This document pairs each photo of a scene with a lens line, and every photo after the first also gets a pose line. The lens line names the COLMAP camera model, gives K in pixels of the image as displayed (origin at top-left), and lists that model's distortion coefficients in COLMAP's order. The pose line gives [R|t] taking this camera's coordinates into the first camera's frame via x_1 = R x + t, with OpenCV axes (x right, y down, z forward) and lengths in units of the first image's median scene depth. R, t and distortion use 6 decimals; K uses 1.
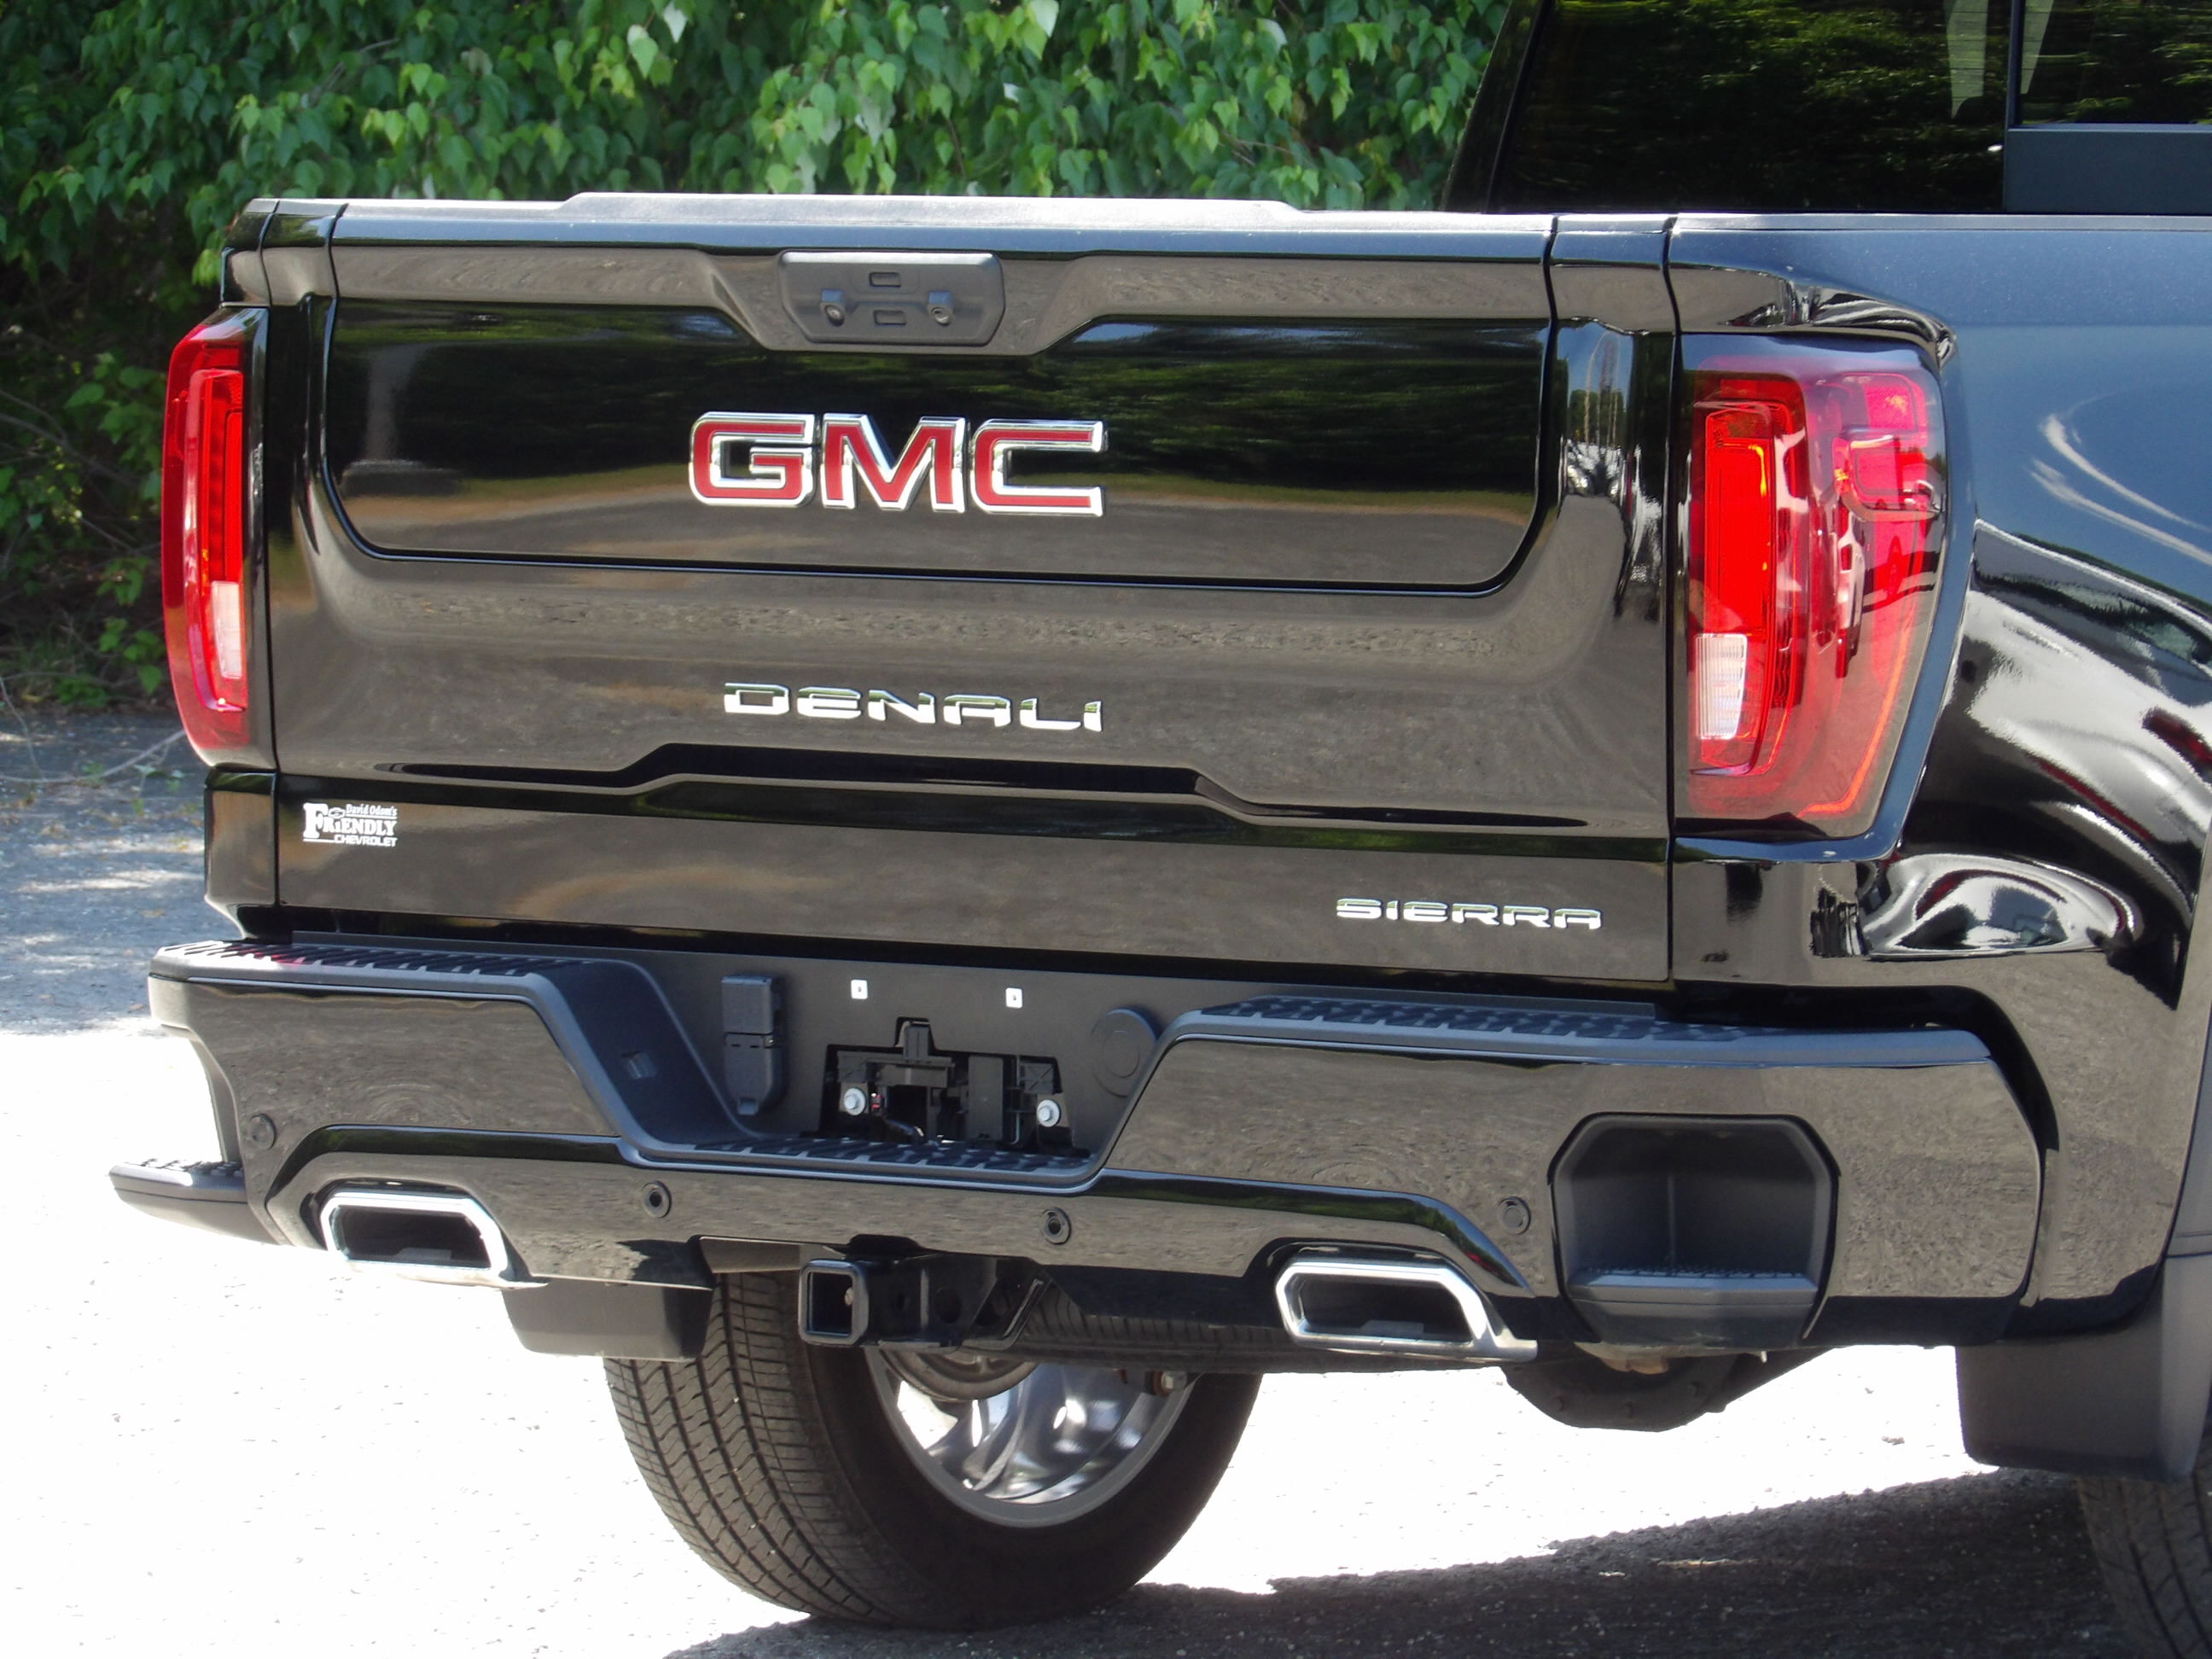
lens RADIAL K [[12755.8, 0, 1106.9], [0, 12755.8, 828.8], [0, 0, 1]] dist [1.278989, 0.000000]
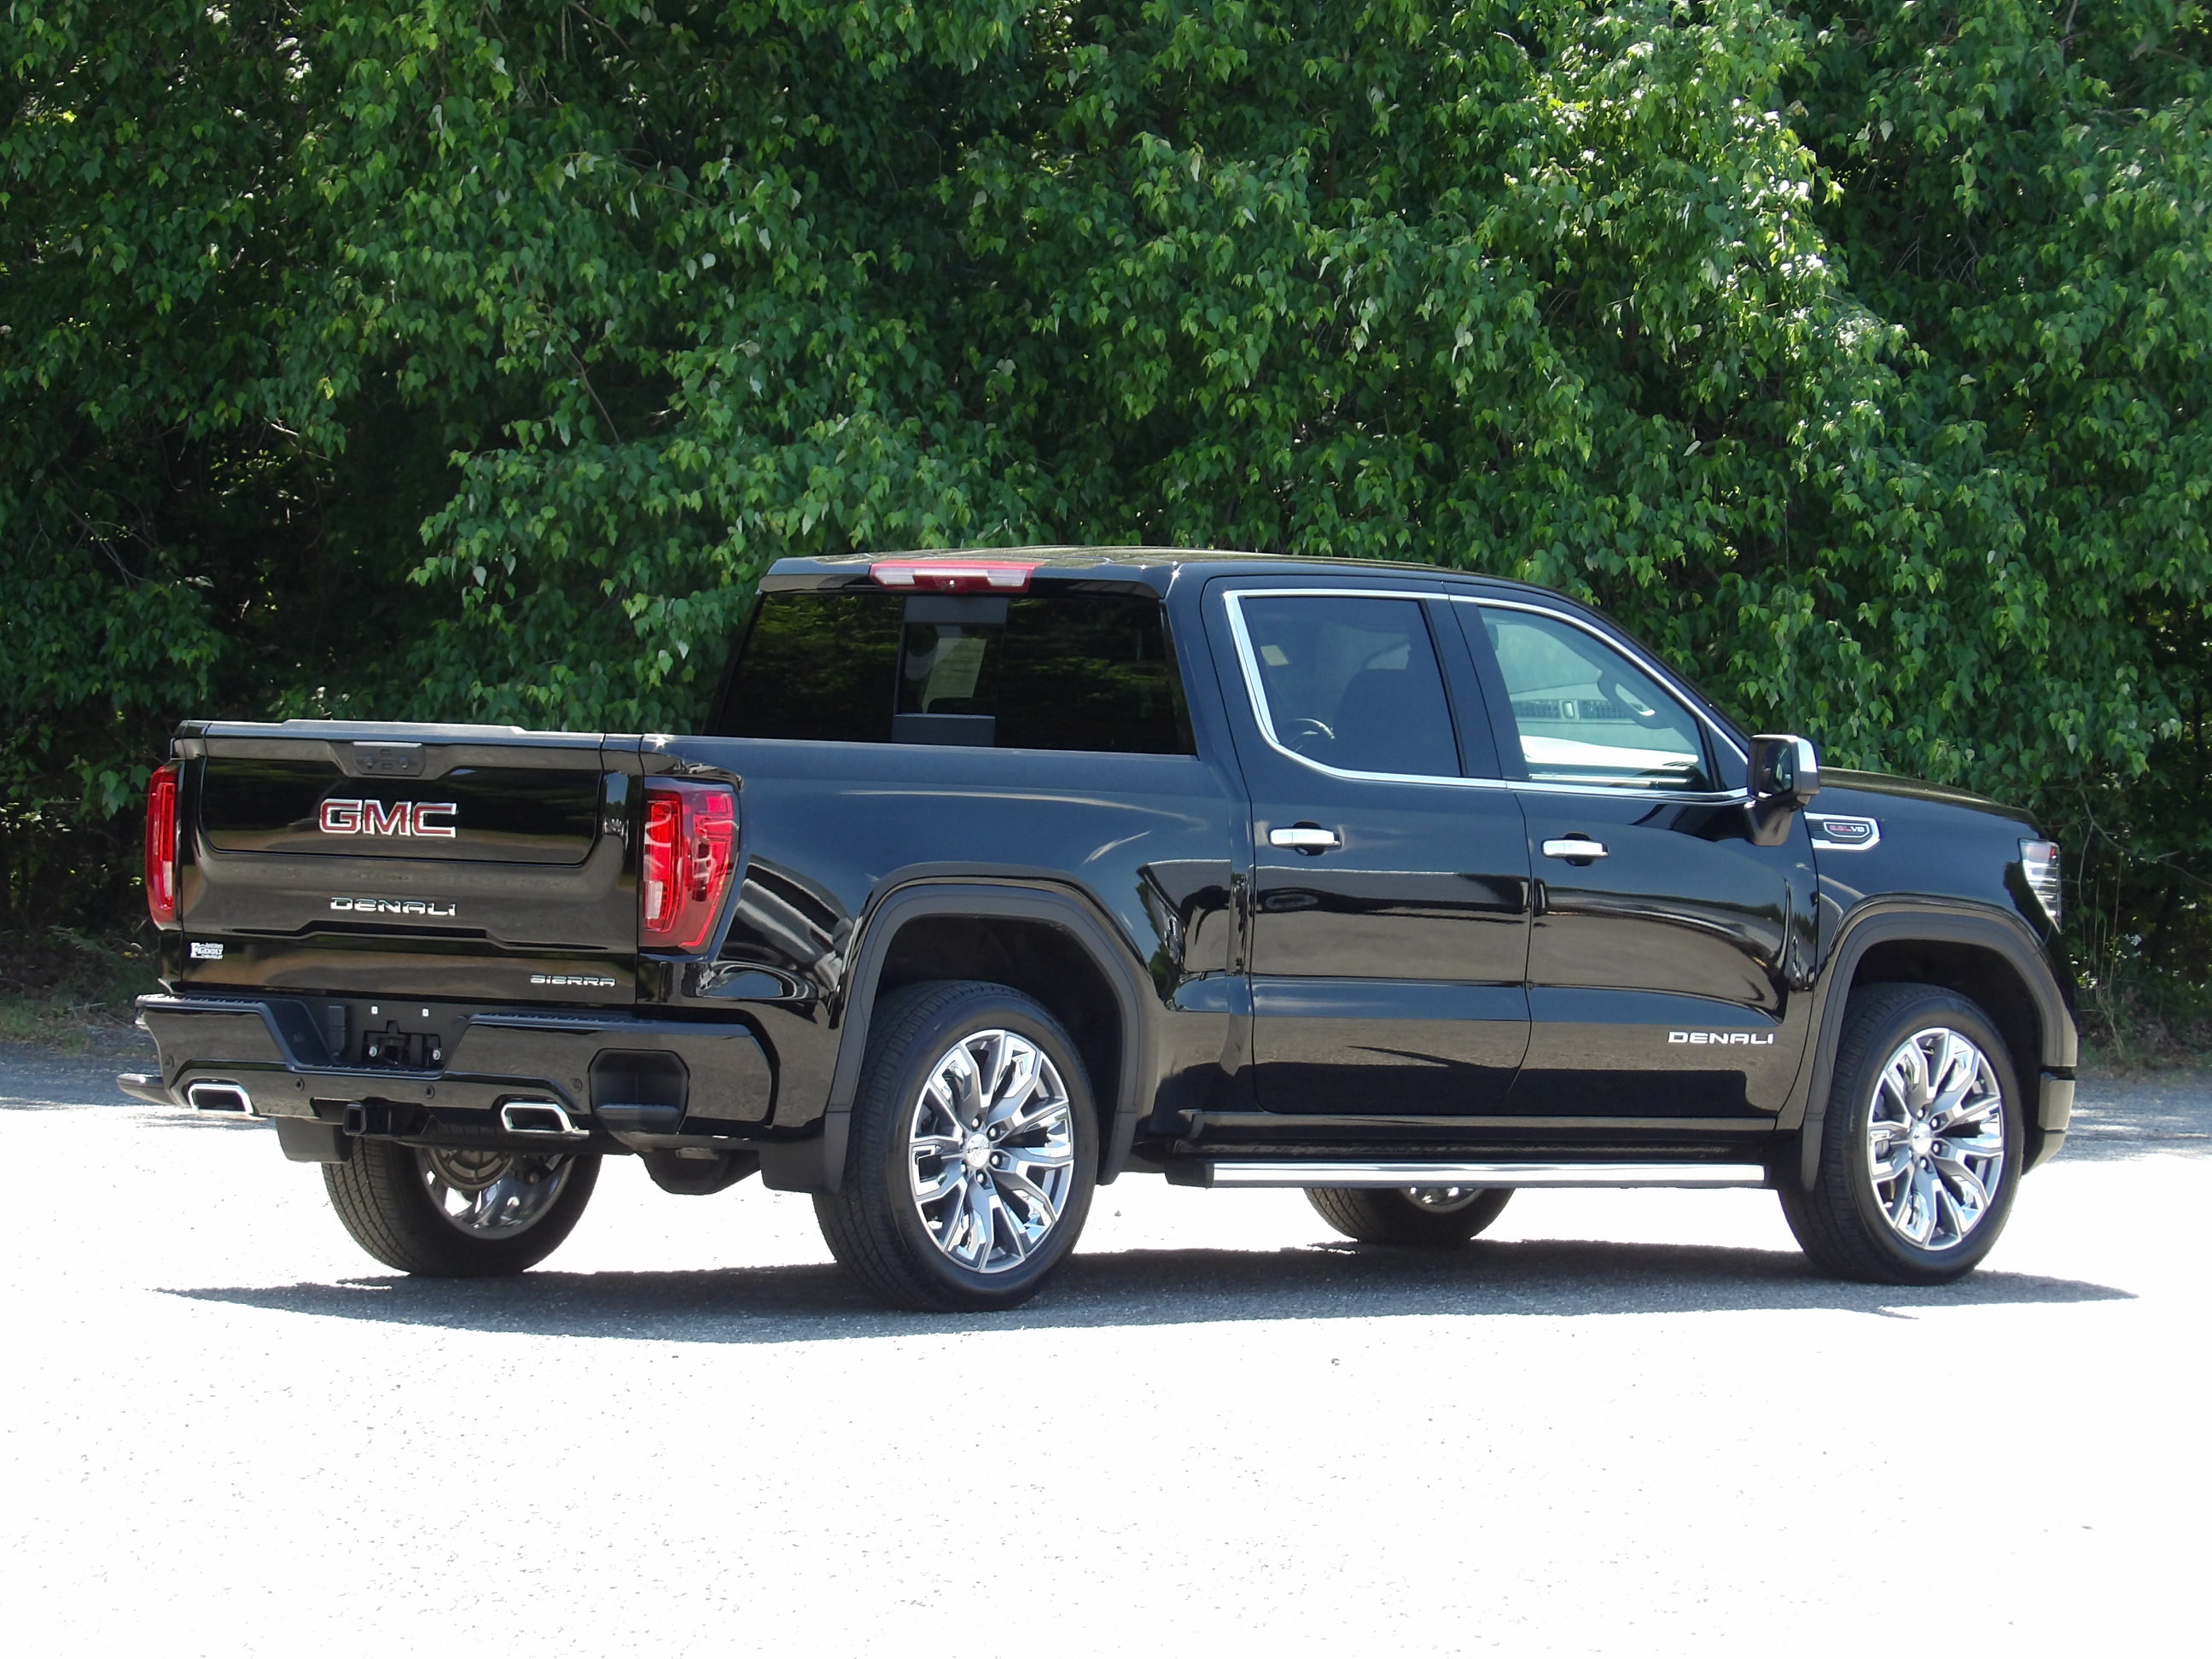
lens RADIAL K [[10892.7, 0, 1106.2], [0, 10892.7, 828.8], [0, 0, 1]] dist [0.272281, 0.000000]
pose [[0.997882, 0.022714, -0.060955, 0.280555], [-0.025385, 0.998735, -0.043400, 0.071682], [0.059892, 0.044856, 0.997197, -1.336363]]
